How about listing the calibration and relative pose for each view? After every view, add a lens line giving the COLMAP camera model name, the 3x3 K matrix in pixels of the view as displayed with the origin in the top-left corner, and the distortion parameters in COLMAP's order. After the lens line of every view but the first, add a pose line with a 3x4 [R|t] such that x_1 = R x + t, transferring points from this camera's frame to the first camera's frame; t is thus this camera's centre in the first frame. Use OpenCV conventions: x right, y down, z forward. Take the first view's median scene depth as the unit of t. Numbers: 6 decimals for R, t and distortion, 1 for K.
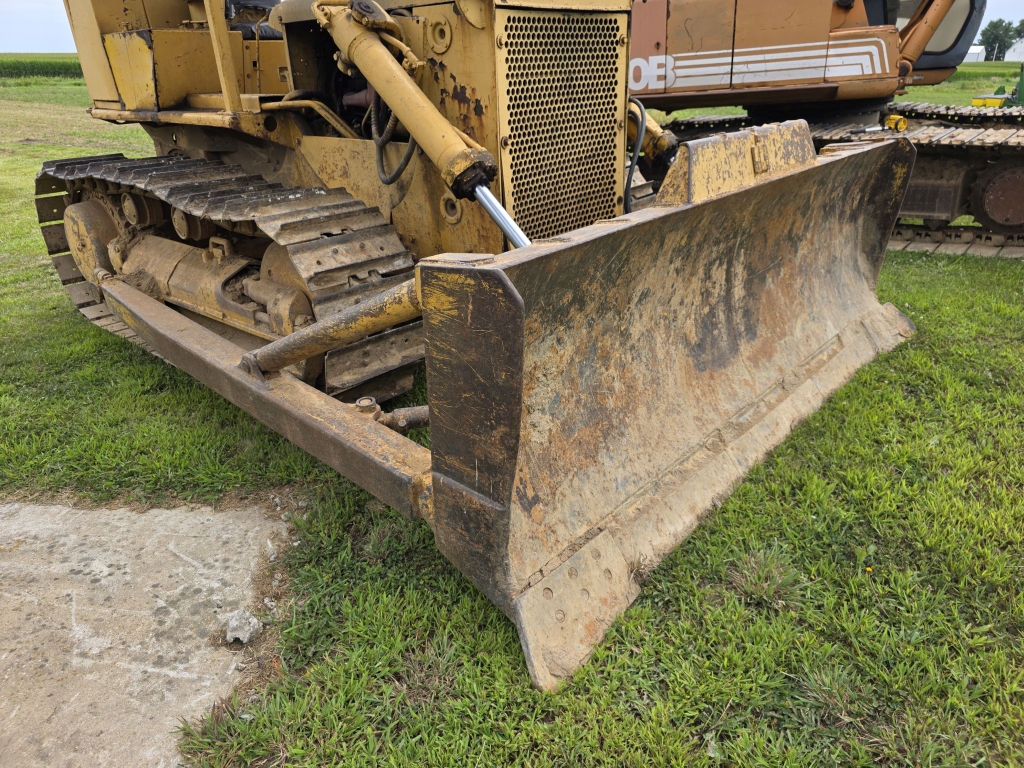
lens RADIAL K [[691.8, 0, 505.5], [0, 691.8, 396.6], [0, 0, 1]] dist [0.034334, -0.035586]
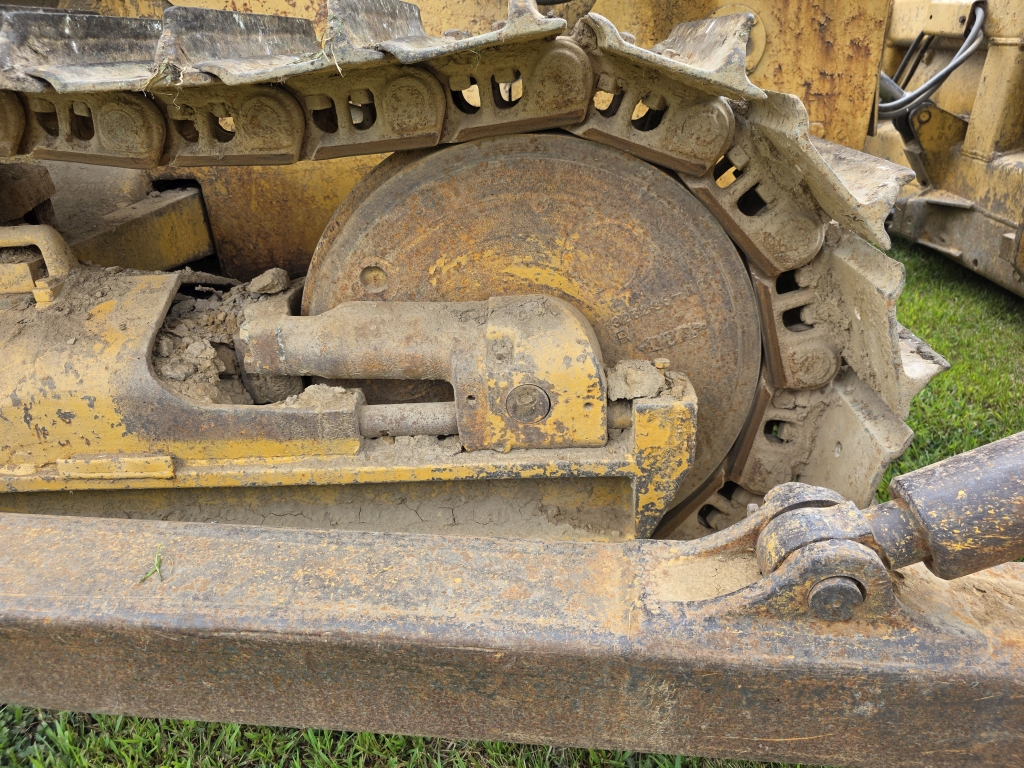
lens RADIAL K [[691.8, 0, 516.5], [0, 691.8, 383.0], [0, 0, 1]] dist [0.034334, -0.035586]
pose [[0.773134, -0.290785, 0.563656, -0.479389], [0.295792, 0.951452, 0.085126, -0.140034], [-0.561045, 0.100912, 0.821611, 0.710654]]
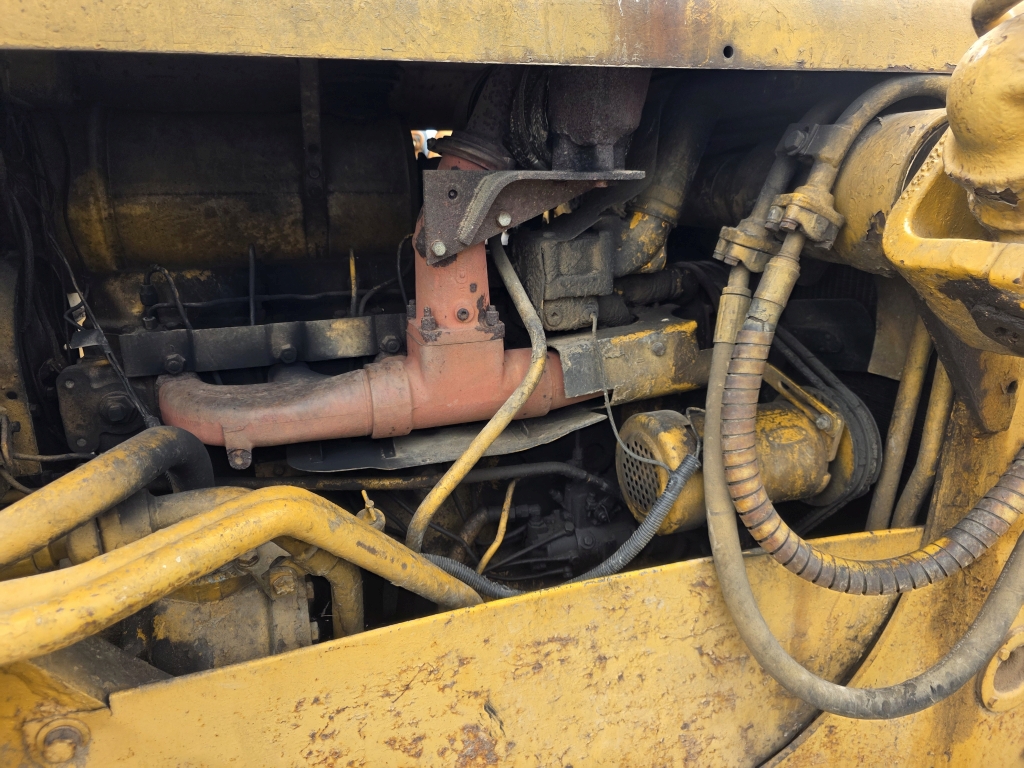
lens RADIAL K [[691.8, 0, 504.9], [0, 691.8, 375.0], [0, 0, 1]] dist [0.034334, -0.035586]
pose [[0.495104, -0.218388, 0.840939, -0.424047], [0.376147, 0.926363, 0.019115, -0.478137], [-0.783189, 0.306853, 0.540792, 0.938585]]
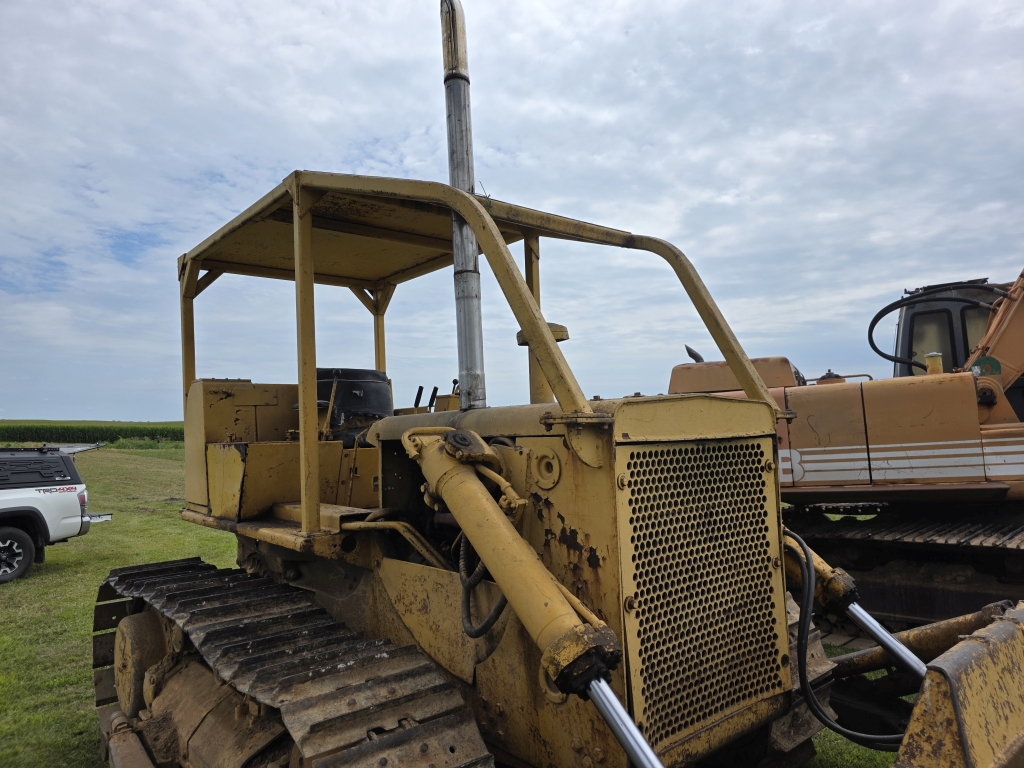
lens RADIAL K [[691.8, 0, 514.9], [0, 691.8, 389.6], [0, 0, 1]] dist [0.034334, -0.035586]
pose [[0.991043, -0.008753, -0.133253, -0.018681], [-0.056434, 0.876915, -0.477321, -0.182865], [0.121029, 0.480565, 0.868567, 0.209372]]
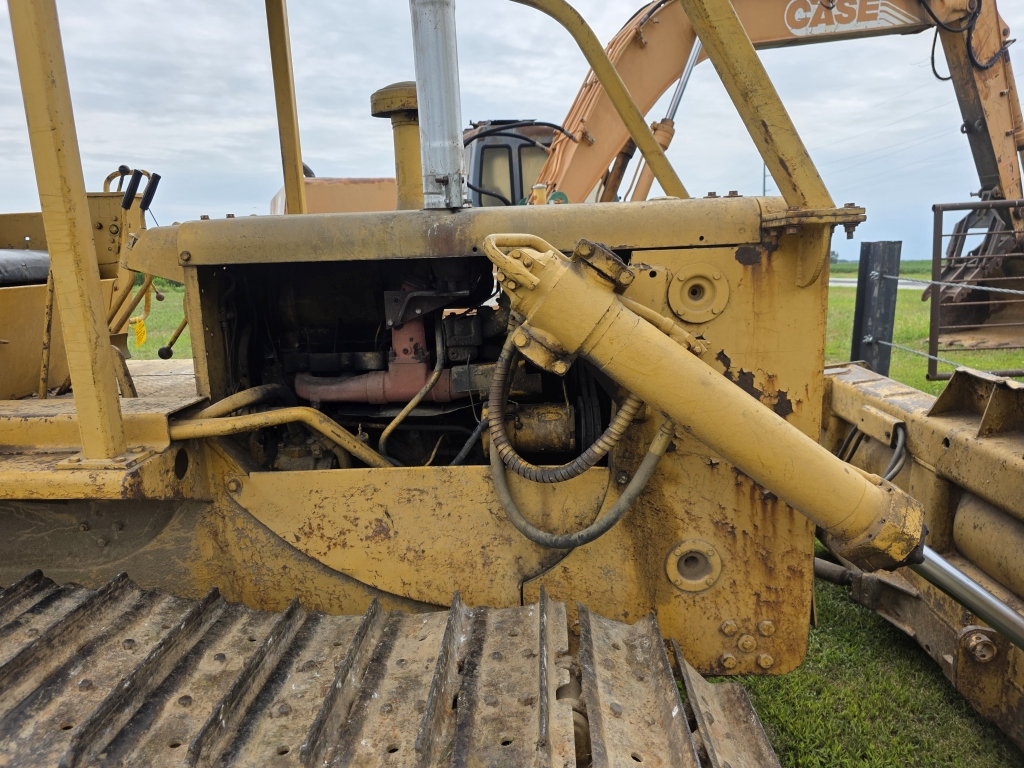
lens RADIAL K [[691.8, 0, 504.7], [0, 691.8, 385.2], [0, 0, 1]] dist [0.034334, -0.035586]
pose [[0.775132, -0.119462, 0.620403, -0.515405], [0.282668, 0.943773, -0.171438, -0.345567], [-0.565039, 0.308255, 0.765317, 0.588246]]
